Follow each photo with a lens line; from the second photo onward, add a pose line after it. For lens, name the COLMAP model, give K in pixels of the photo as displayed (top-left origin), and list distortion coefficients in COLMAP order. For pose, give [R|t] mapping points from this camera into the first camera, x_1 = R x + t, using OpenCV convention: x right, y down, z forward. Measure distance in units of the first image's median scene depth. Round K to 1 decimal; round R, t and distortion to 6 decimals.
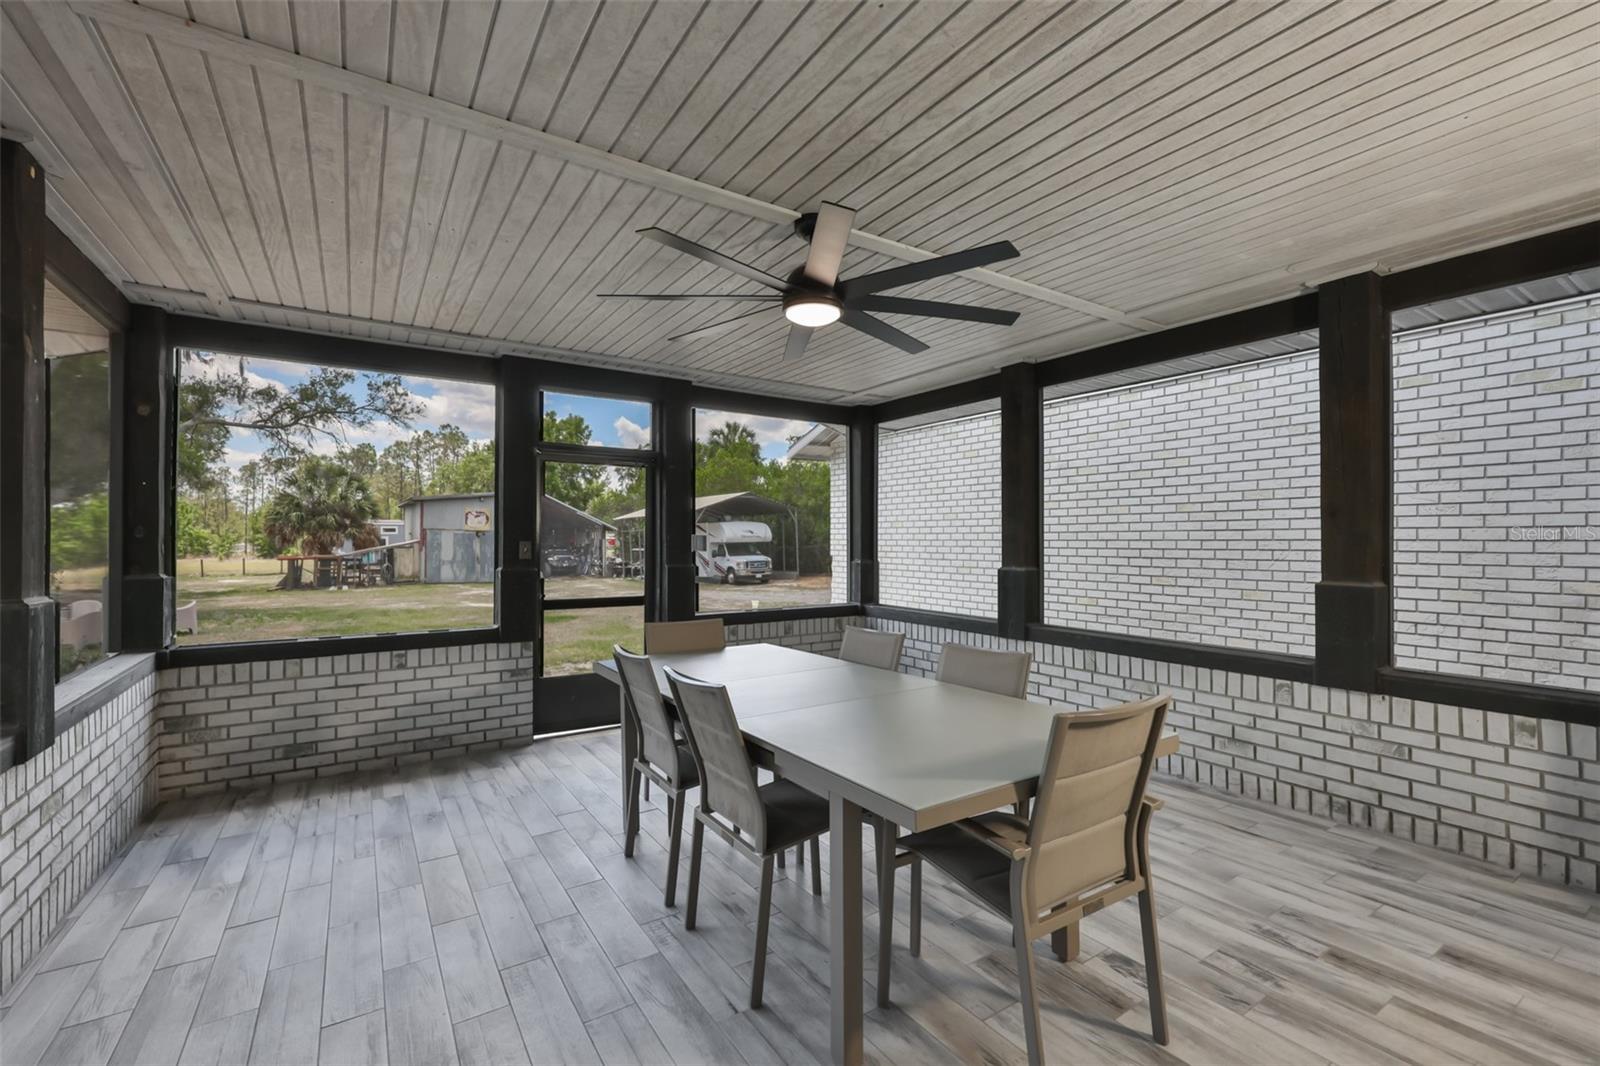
lens RADIAL K [[693.1, 0, 799.5], [0, 693.1, 540.1], [0, 0, 1]] dist [0.000939, 0.000613]
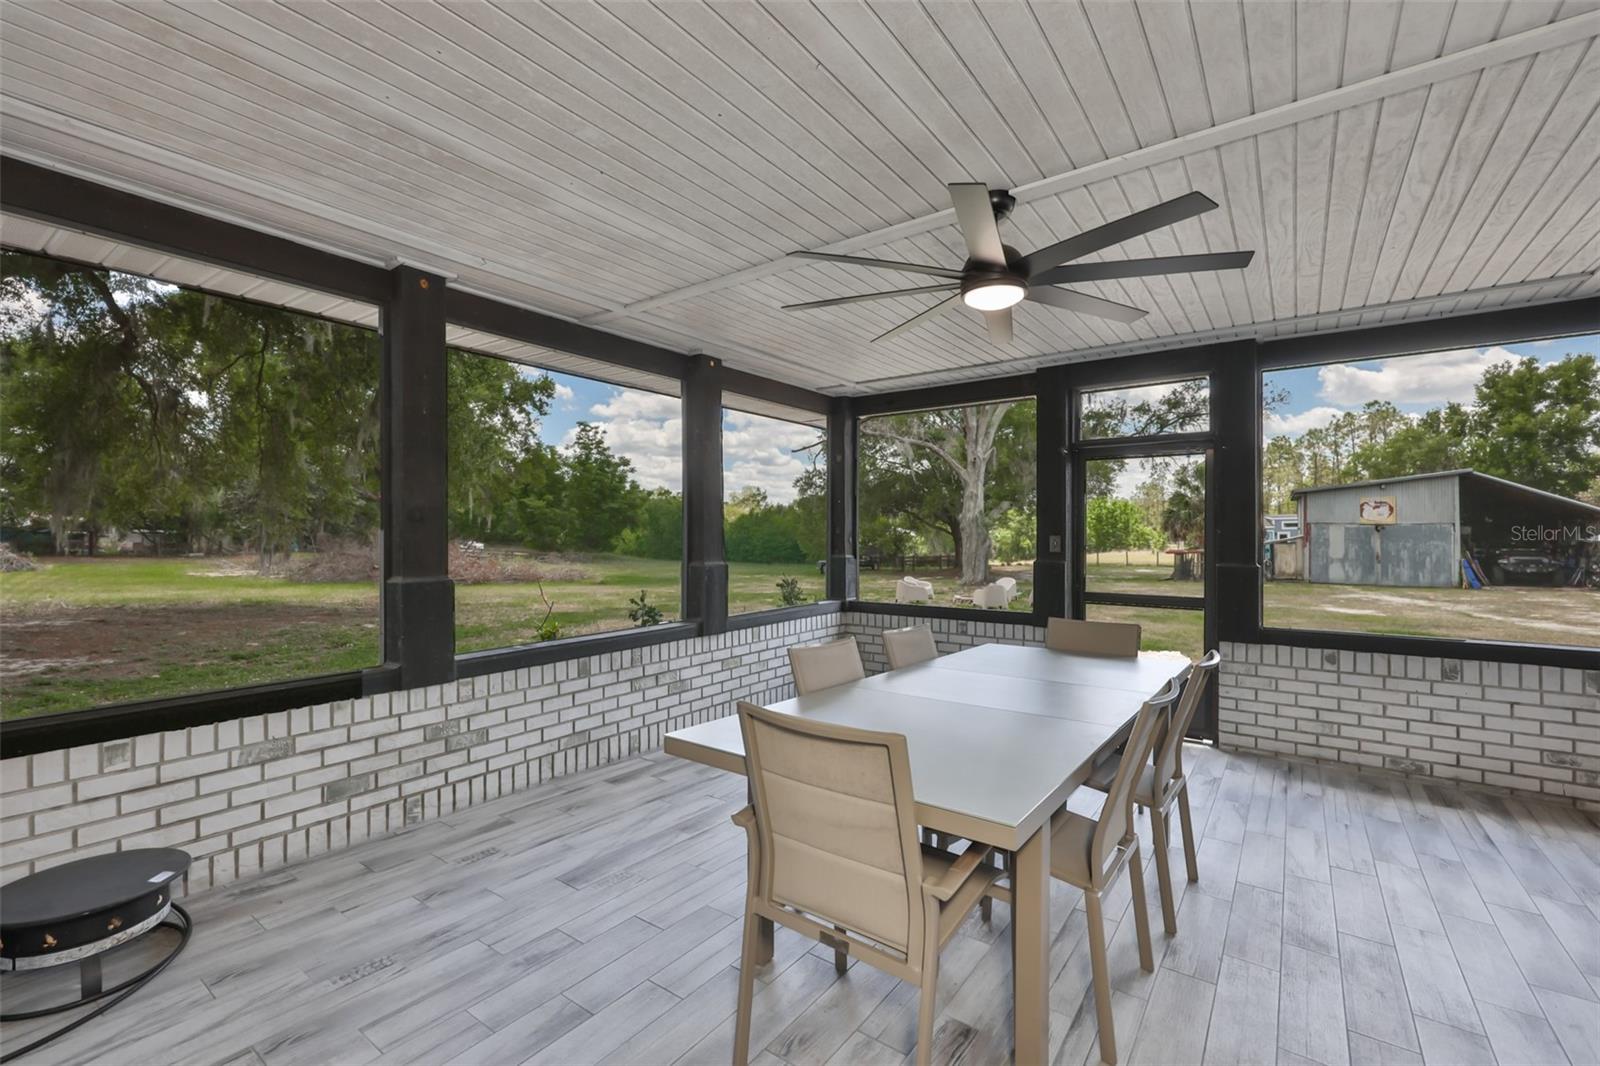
lens RADIAL K [[693.1, 0, 796.8], [0, 693.1, 529.3], [0, 0, 1]] dist [0.000939, 0.000613]
pose [[0.324546, -0.007604, -0.945839, 0.113074], [-0.000831, 0.999965, -0.008324, 0.000062], [0.945870, 0.003488, 0.324528, 0.060782]]
